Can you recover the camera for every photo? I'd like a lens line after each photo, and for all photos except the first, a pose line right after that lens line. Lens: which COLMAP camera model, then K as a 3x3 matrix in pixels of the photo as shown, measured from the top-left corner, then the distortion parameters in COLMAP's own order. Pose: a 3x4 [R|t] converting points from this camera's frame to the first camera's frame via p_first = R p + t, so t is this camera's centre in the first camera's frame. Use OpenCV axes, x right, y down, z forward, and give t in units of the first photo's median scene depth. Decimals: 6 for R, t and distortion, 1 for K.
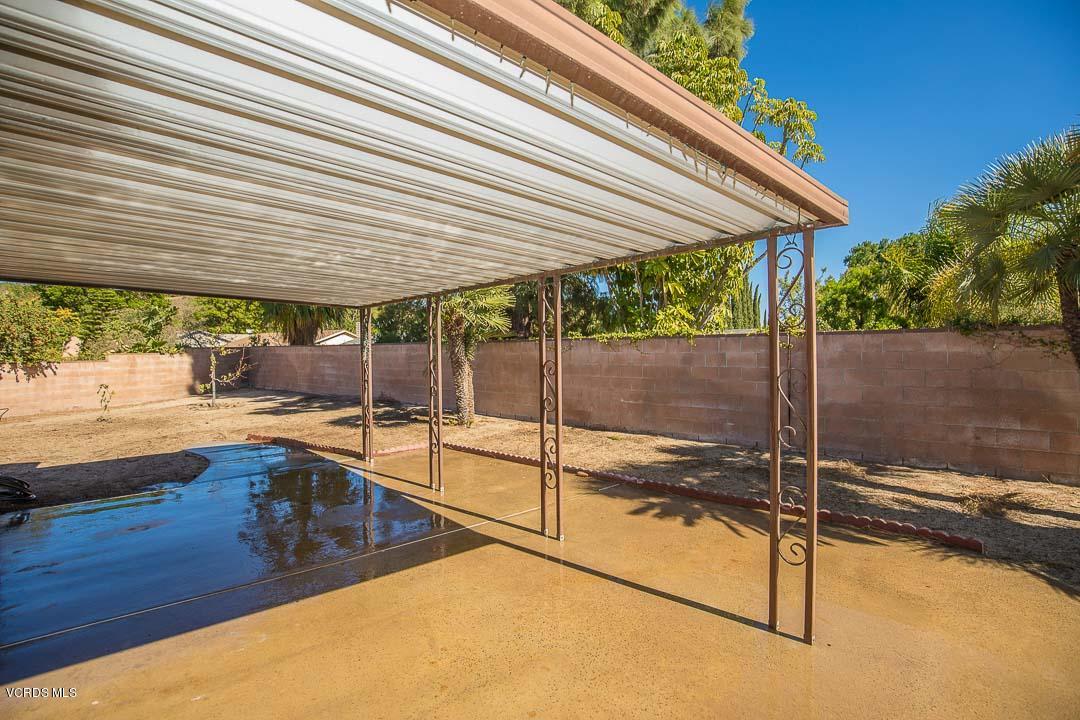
lens RADIAL K [[490.3, 0, 540.7], [0, 490.3, 359.6], [0, 0, 1]] dist [-0.023249, 0.002122]
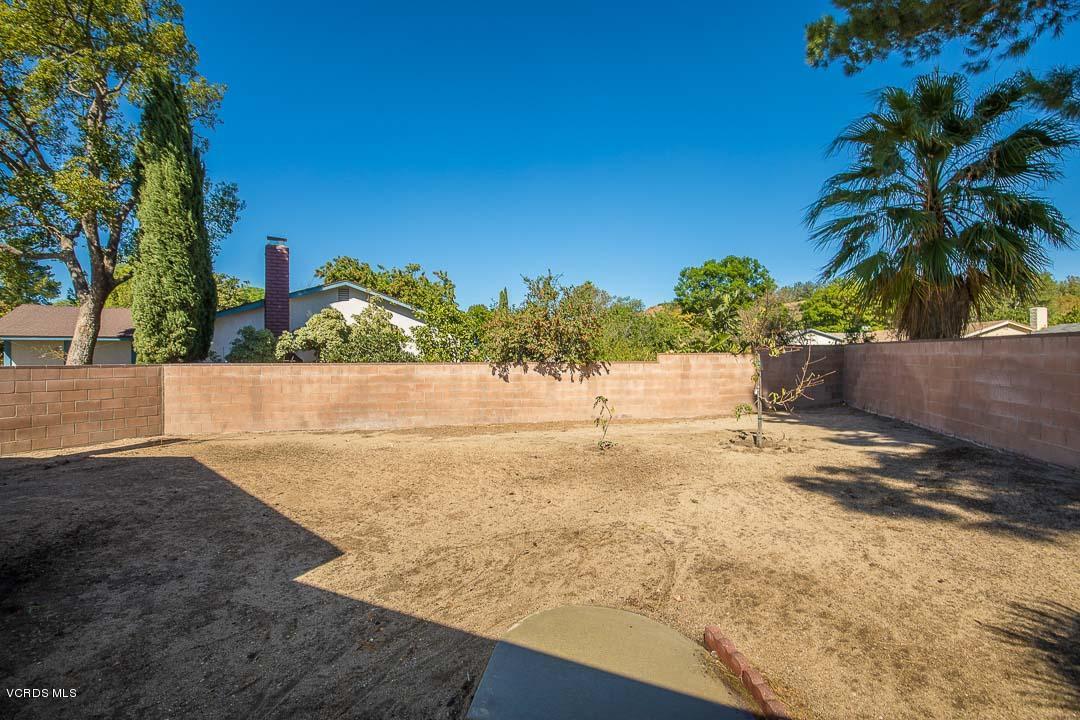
lens RADIAL K [[490.3, 0, 542.2], [0, 490.3, 362.5], [0, 0, 1]] dist [-0.023249, 0.002122]
pose [[0.416792, 0.021981, -0.908736, -0.217411], [-0.019098, 0.999699, 0.015422, -0.005124], [0.908801, 0.010927, 0.417086, 0.450627]]
